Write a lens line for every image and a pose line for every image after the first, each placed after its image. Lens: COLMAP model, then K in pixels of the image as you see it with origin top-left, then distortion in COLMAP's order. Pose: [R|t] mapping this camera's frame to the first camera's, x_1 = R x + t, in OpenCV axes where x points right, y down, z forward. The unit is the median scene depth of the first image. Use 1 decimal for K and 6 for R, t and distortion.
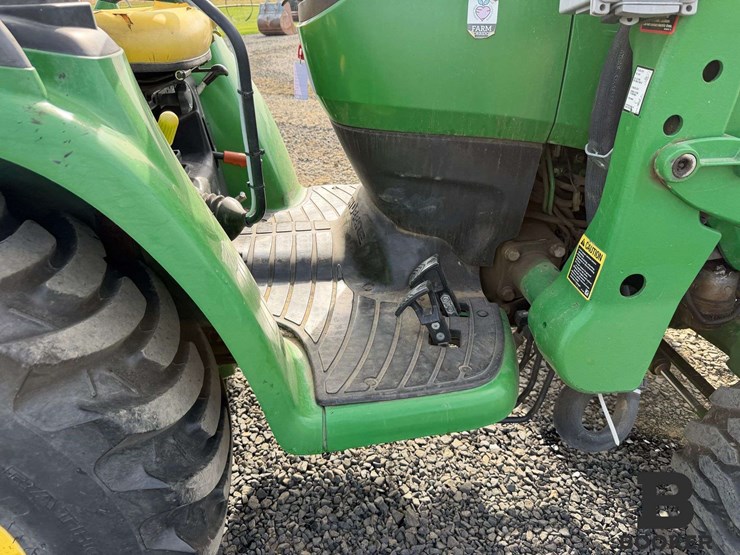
lens RADIAL K [[526.1, 0, 372.5], [0, 526.1, 281.0], [0, 0, 1]] dist [0.040996, -0.038768]
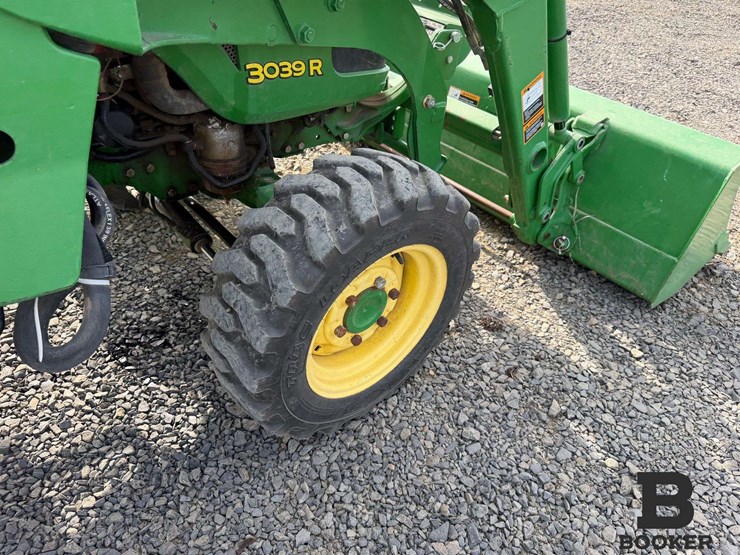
lens RADIAL K [[529.1, 0, 367.8], [0, 529.1, 283.6], [0, 0, 1]] dist [0.003243, -0.011161]
pose [[0.833873, -0.262615, 0.485478, 0.321735], [0.166248, 0.958214, 0.232783, 0.064224], [-0.526324, -0.113402, 0.842688, 0.074541]]
